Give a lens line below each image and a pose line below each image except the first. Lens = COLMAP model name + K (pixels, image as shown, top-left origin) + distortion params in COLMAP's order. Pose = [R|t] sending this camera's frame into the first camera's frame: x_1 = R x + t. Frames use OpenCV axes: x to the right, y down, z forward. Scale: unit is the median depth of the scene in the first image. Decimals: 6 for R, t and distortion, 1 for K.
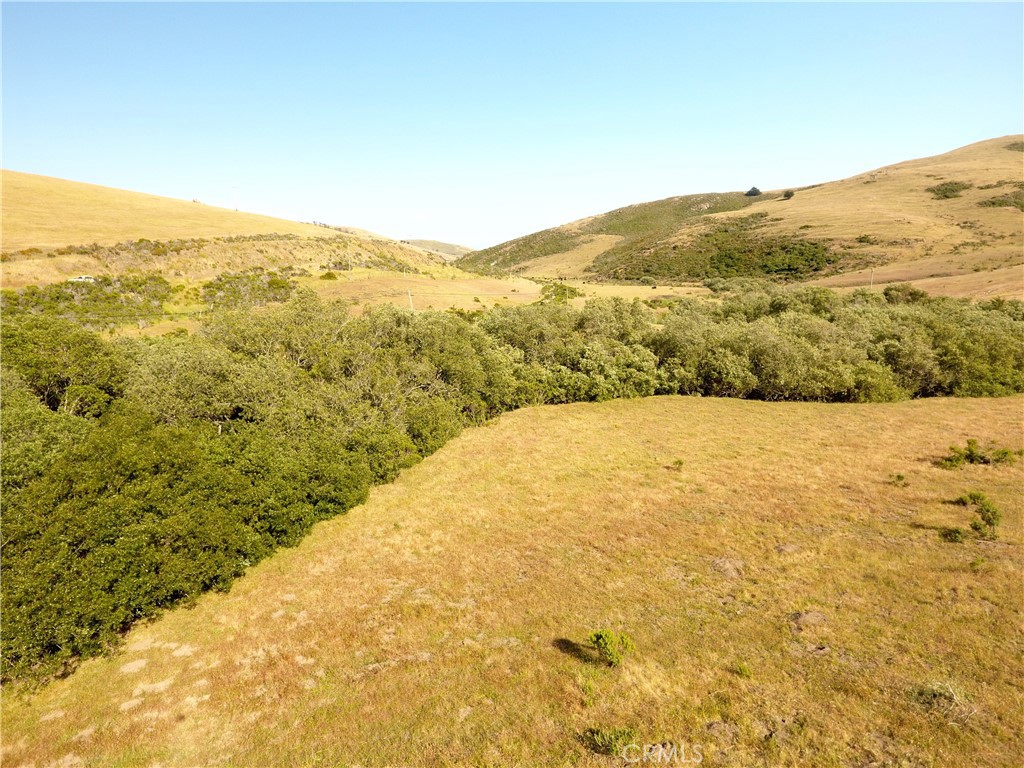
lens RADIAL K [[601.2, 0, 514.6], [0, 601.2, 378.9], [0, 0, 1]] dist [-0.001952, -0.001093]
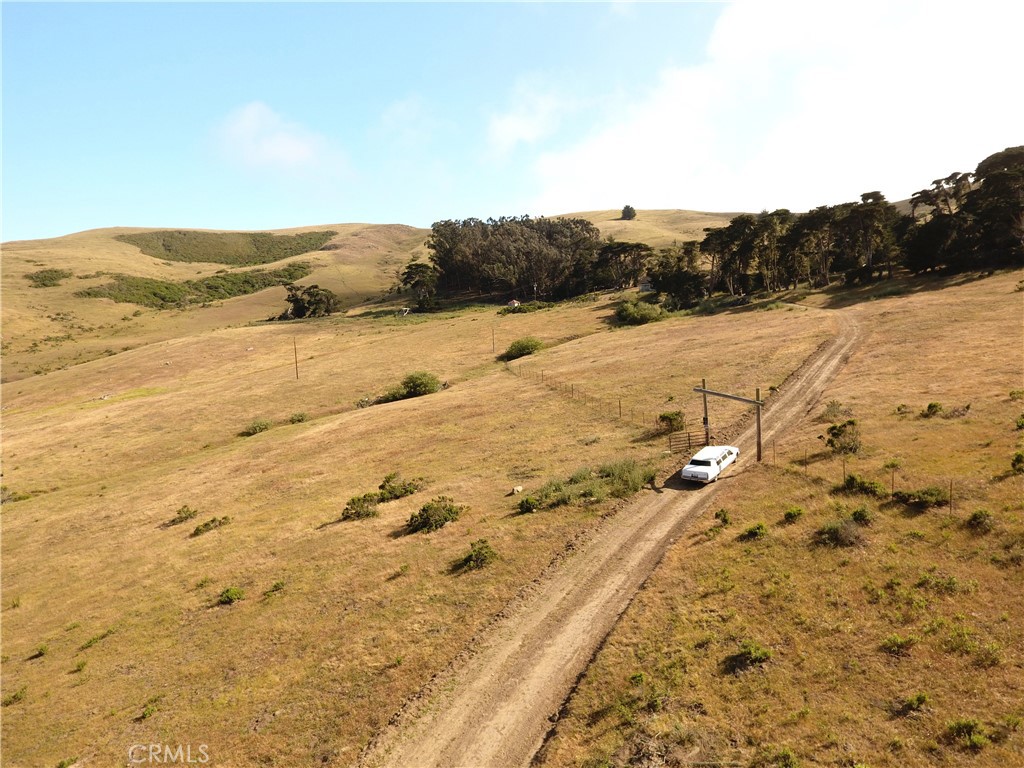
lens RADIAL K [[601.2, 0, 514.6], [0, 601.2, 377.5], [0, 0, 1]] dist [-0.001952, -0.001093]
pose [[0.392826, -0.112304, 0.912730, 0.318151], [0.218787, 0.975430, 0.025856, -0.053922], [-0.893208, 0.189536, 0.407745, -0.076495]]
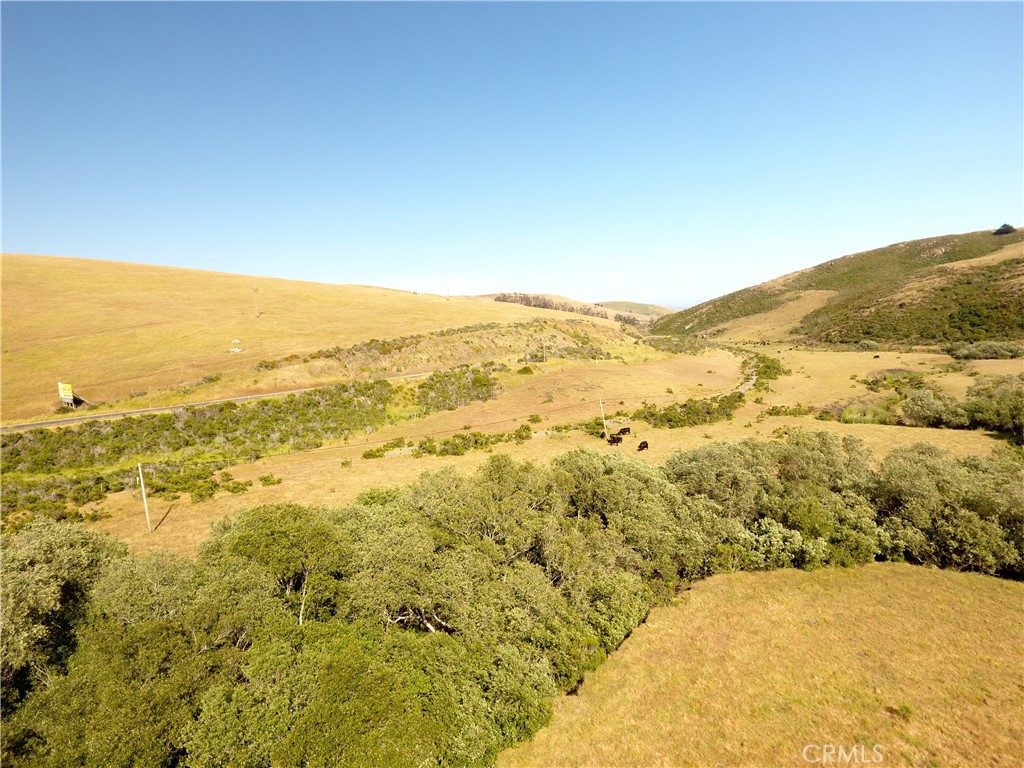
lens RADIAL K [[601.2, 0, 514.4], [0, 601.2, 376.4], [0, 0, 1]] dist [-0.001952, -0.001093]
pose [[0.949220, -0.018066, -0.314093, 0.005067], [-0.013373, 0.995131, -0.097650, -0.056139], [0.314328, 0.096892, 0.944357, -0.006702]]
